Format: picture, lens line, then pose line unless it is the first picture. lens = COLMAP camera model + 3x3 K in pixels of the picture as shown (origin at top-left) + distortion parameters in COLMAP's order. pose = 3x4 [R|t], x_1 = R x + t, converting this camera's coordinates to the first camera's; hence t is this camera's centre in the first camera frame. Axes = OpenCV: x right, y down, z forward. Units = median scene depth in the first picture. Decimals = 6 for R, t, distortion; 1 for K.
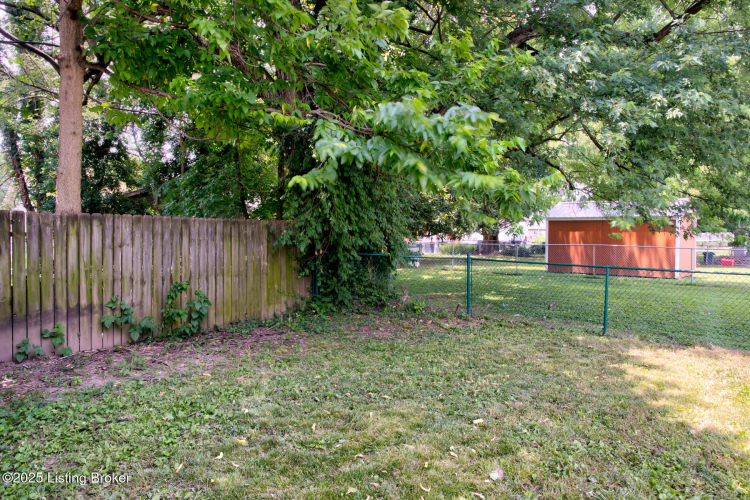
lens RADIAL K [[533.0, 0, 374.5], [0, 533.0, 238.6], [0, 0, 1]] dist [0.005663, 0.007739]
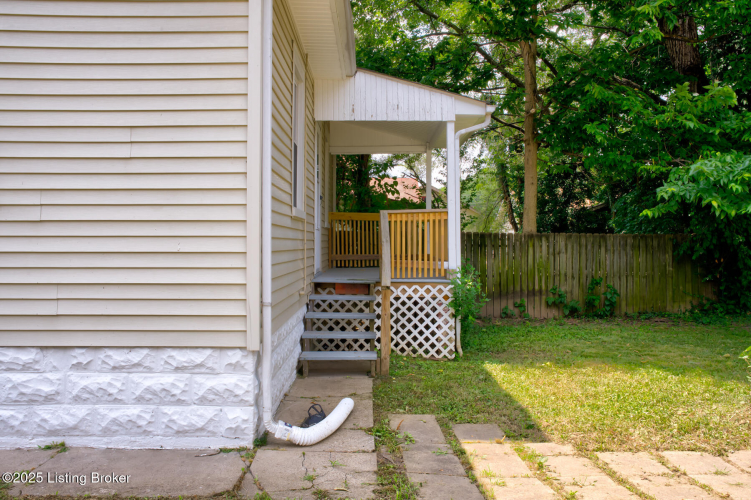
lens RADIAL K [[622.7, 0, 375.5], [0, 622.7, 250.0], [0, 0, 1]] dist [0.004305, 0.002719]
pose [[0.697364, 0.001803, -0.716714, 0.425664], [-0.001447, 0.999998, 0.001108, 0.002496], [0.716715, 0.000265, 0.697366, -0.607708]]
